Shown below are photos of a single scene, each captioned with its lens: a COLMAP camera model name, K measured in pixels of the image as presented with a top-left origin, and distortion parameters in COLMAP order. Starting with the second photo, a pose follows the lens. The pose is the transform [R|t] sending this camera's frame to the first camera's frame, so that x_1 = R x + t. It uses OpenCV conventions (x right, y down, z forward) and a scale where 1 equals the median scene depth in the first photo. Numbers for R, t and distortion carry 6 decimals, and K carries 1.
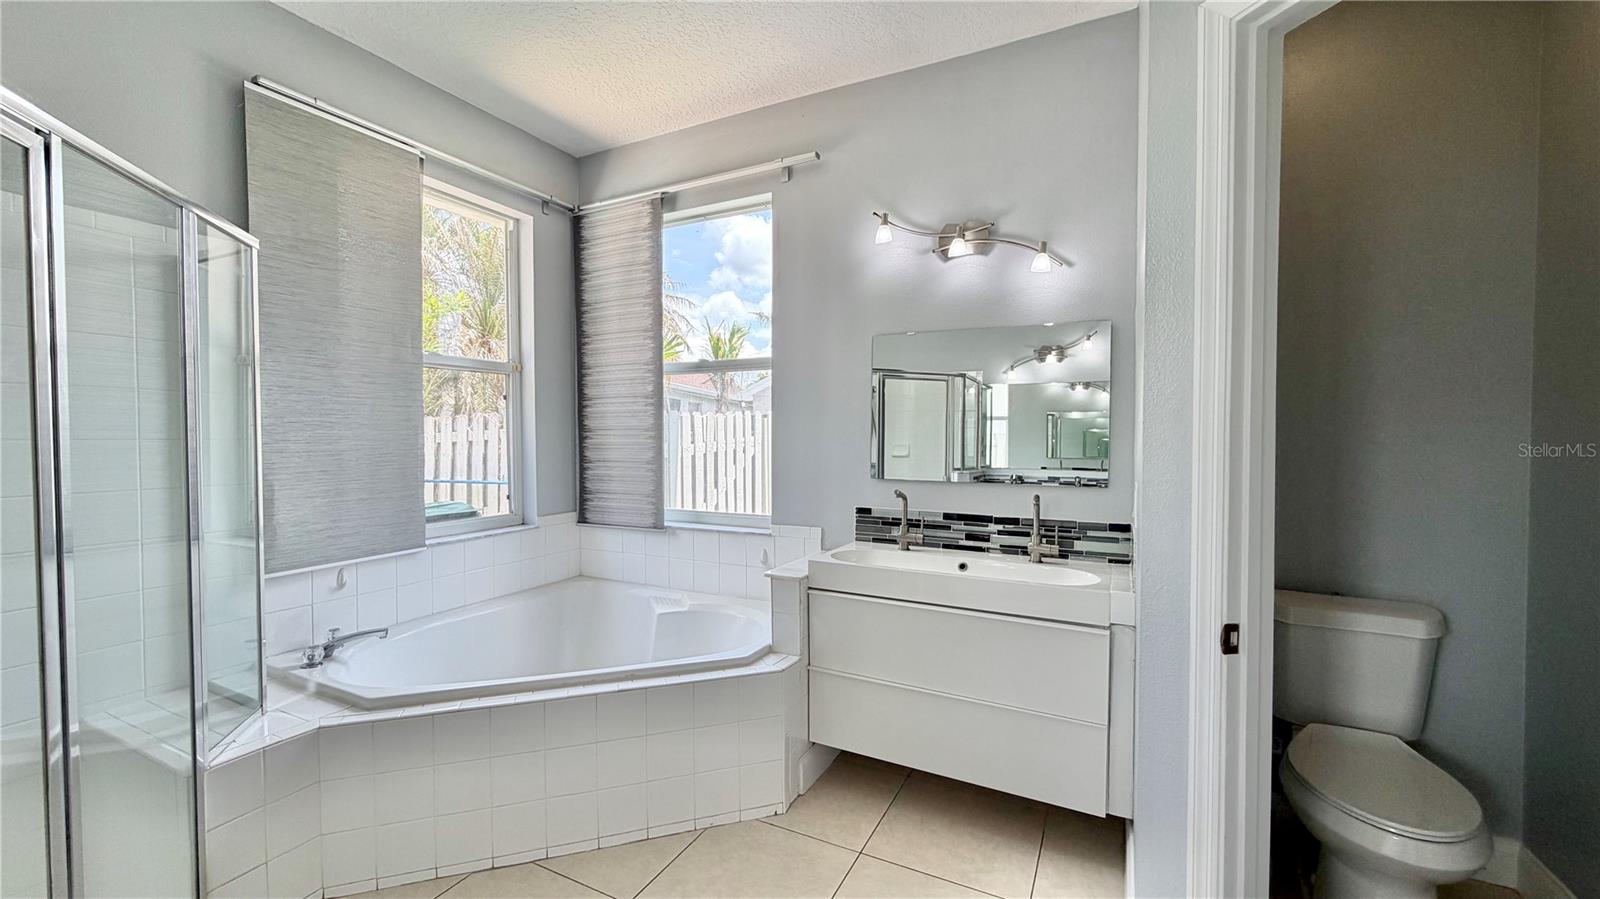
lens RADIAL K [[639.4, 0, 794.0], [0, 639.4, 451.0], [0, 0, 1]] dist [0.000214, 0.000222]
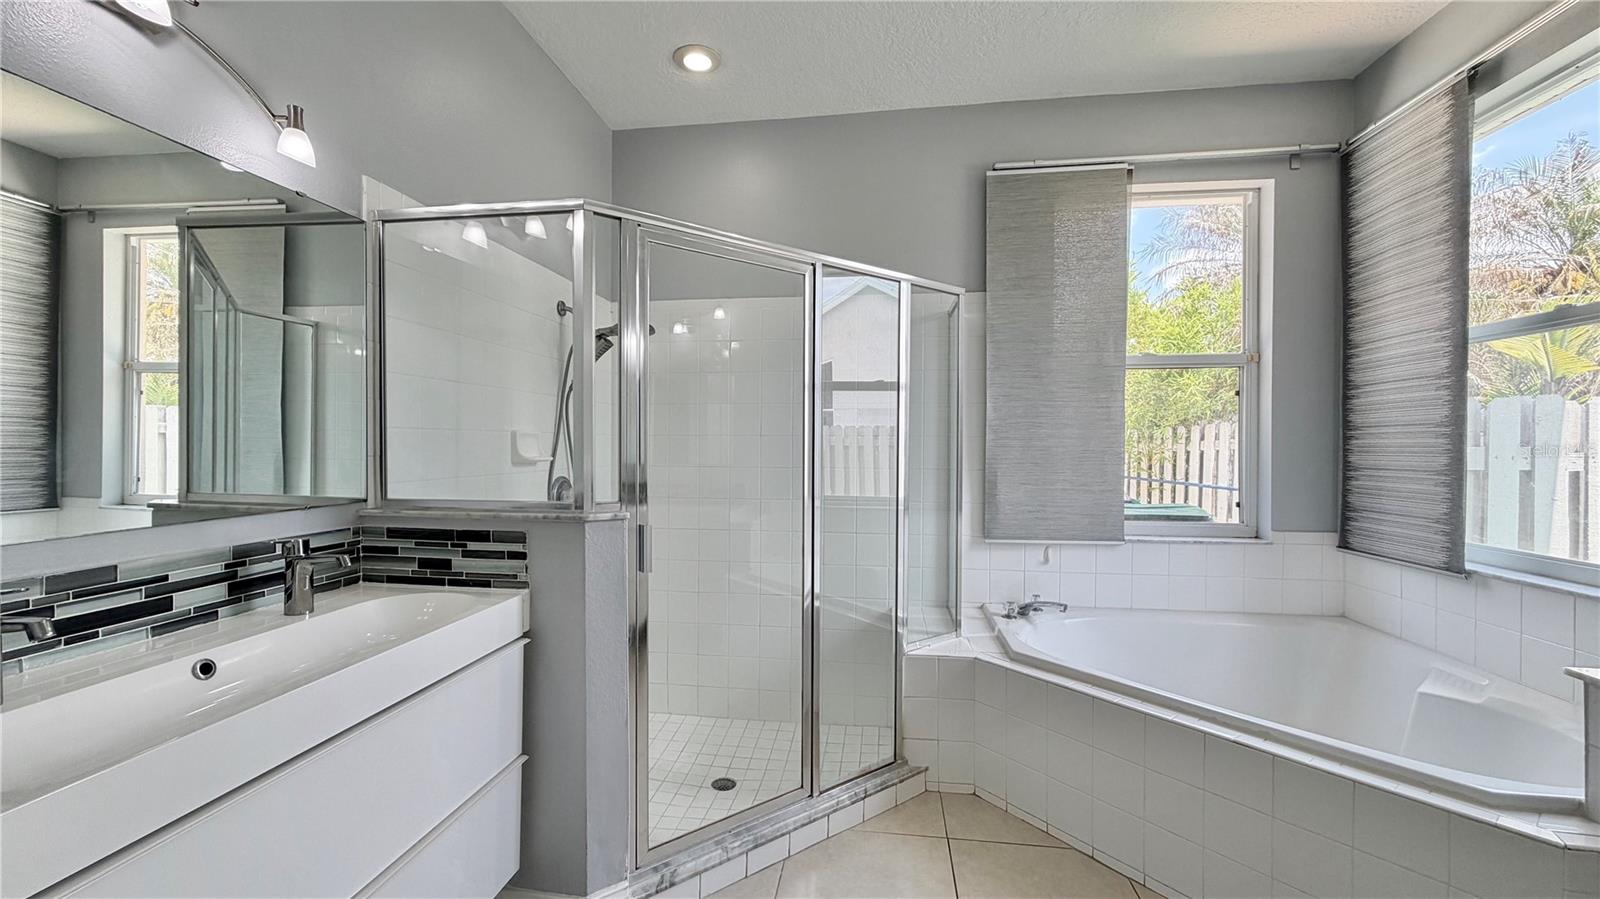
lens RADIAL K [[639.4, 0, 794.0], [0, 639.4, 451.0], [0, 0, 1]] dist [0.000214, 0.000222]
pose [[0.326149, 0.012412, -0.945237, 0.193343], [-0.029265, 0.999567, 0.003028, 0.013020], [0.944865, 0.026675, 0.326371, 0.124473]]
